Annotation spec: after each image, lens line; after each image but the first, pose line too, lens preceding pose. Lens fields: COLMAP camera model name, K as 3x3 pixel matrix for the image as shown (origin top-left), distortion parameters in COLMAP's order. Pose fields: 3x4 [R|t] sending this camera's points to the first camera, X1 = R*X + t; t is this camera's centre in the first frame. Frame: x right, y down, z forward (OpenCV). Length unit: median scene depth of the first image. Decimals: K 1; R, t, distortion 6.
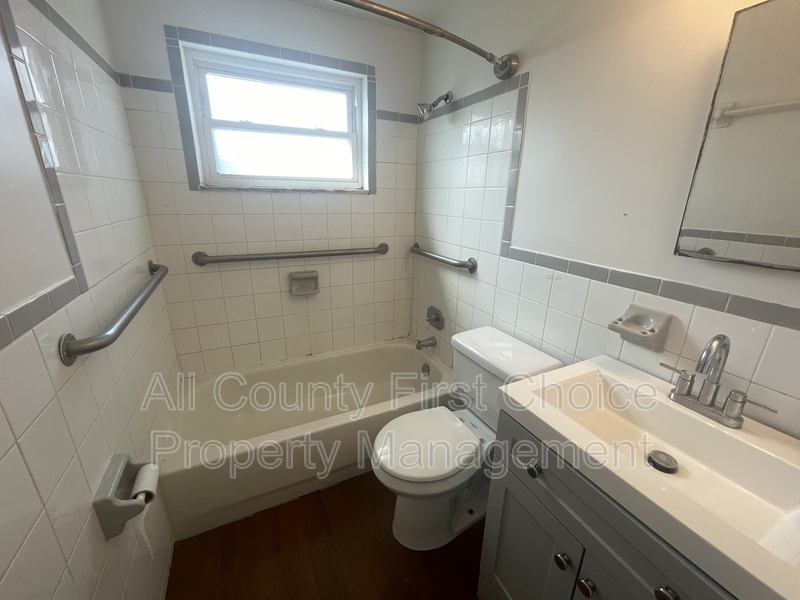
lens RADIAL K [[323.9, 0, 401.2], [0, 323.9, 297.0], [0, 0, 1]] dist [-0.000308, 0.000343]
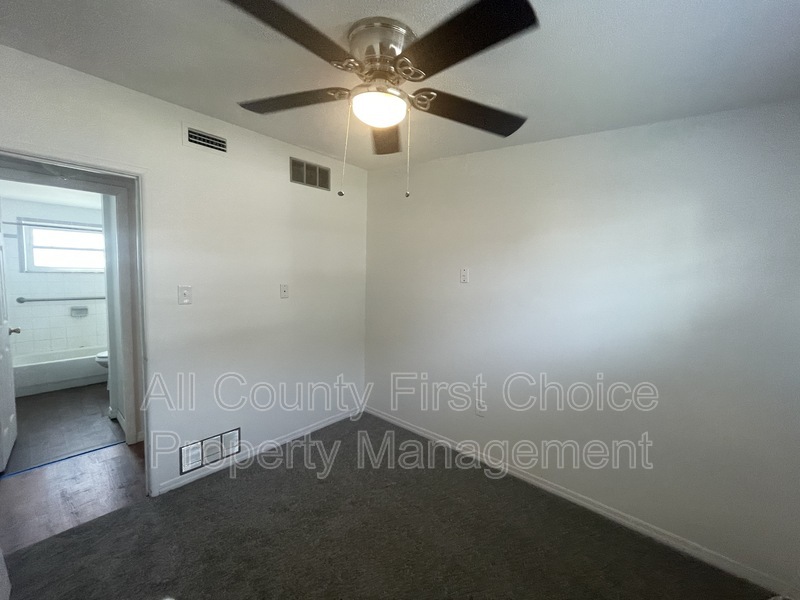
lens RADIAL K [[323.9, 0, 401.2], [0, 323.9, 297.0], [0, 0, 1]] dist [-0.000308, 0.000343]
pose [[0.825178, -0.039742, 0.563472, 0.306481], [0.176293, 0.965816, -0.190054, 0.740464], [-0.536657, 0.256165, 0.803977, -2.216426]]
